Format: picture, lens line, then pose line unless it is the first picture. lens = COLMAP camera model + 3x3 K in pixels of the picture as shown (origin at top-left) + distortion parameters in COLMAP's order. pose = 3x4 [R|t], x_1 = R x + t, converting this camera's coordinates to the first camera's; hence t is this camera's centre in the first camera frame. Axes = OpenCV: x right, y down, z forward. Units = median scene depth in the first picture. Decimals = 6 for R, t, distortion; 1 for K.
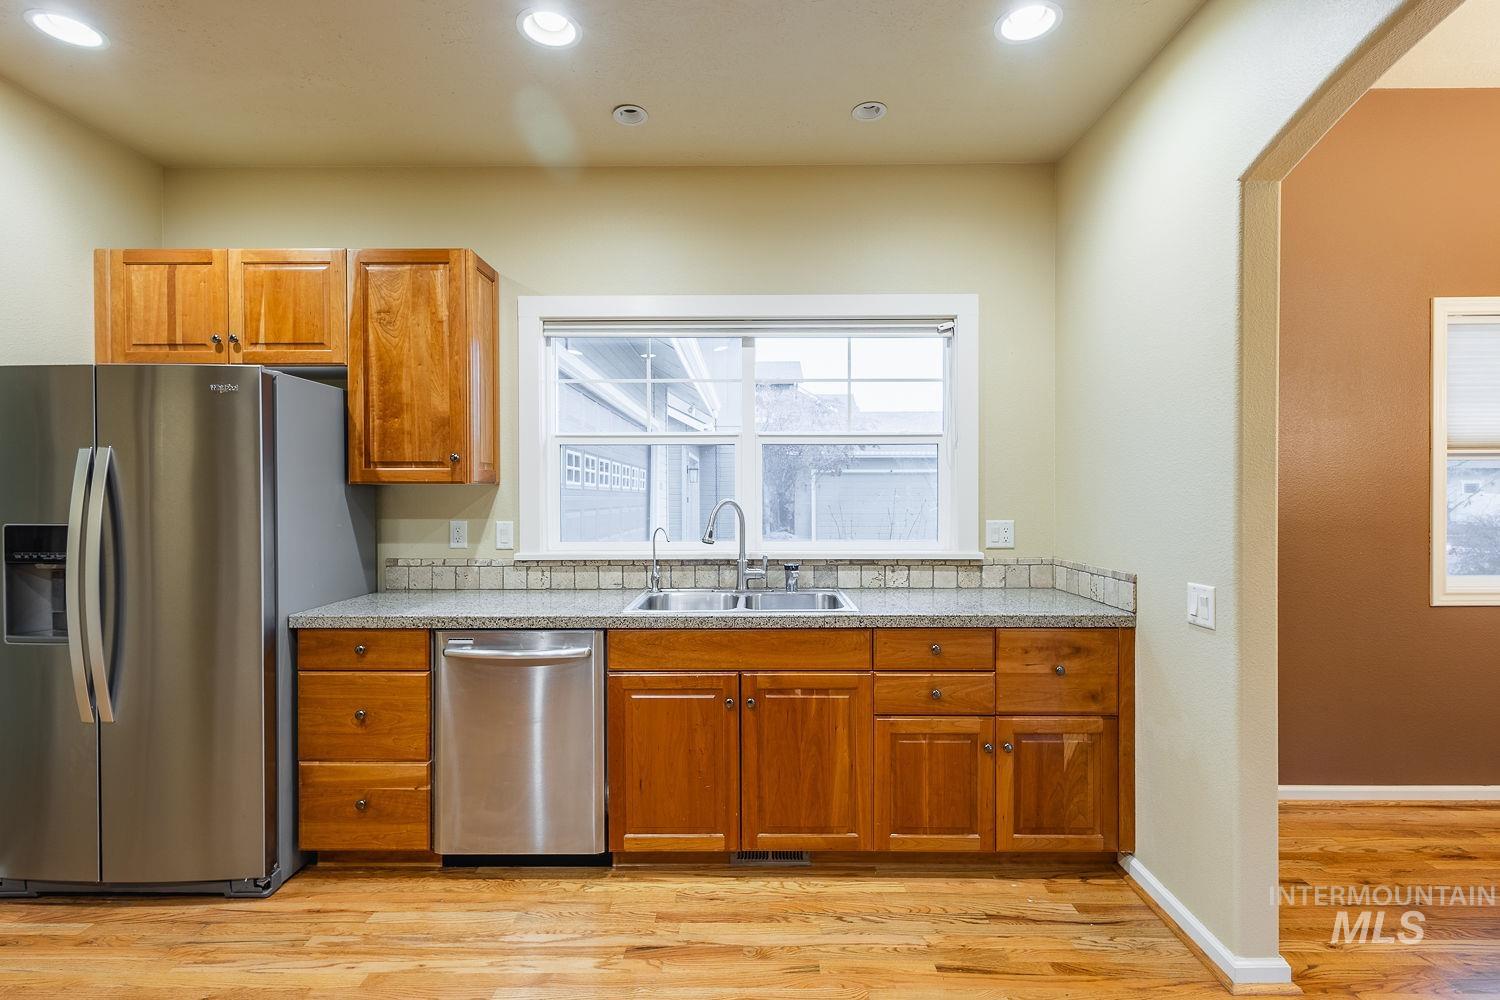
lens RADIAL K [[697.3, 0, 750.0], [0, 697.3, 500.0], [0, 0, 1]] dist [0.002498, -0.000888]
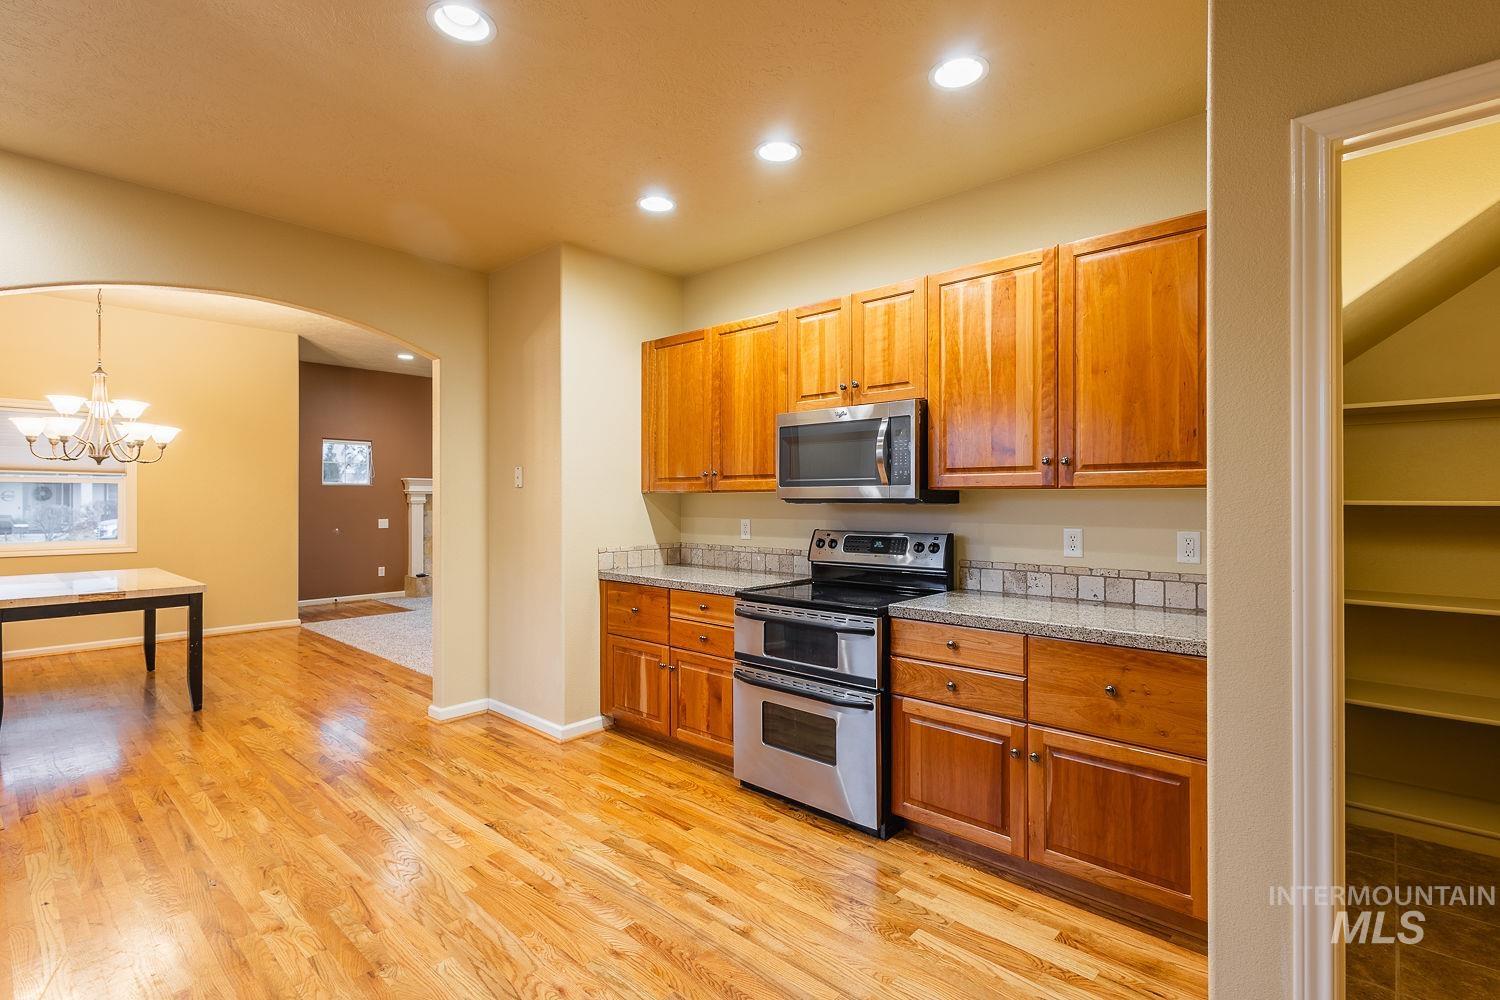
lens RADIAL K [[697.3, 0, 750.0], [0, 697.3, 500.0], [0, 0, 1]] dist [0.002498, -0.000888]
pose [[0.748597, 0.001466, -0.663024, 0.527538], [-0.008398, 0.999938, -0.007270, 0.002730], [0.662972, 0.011010, 0.748563, -0.004012]]
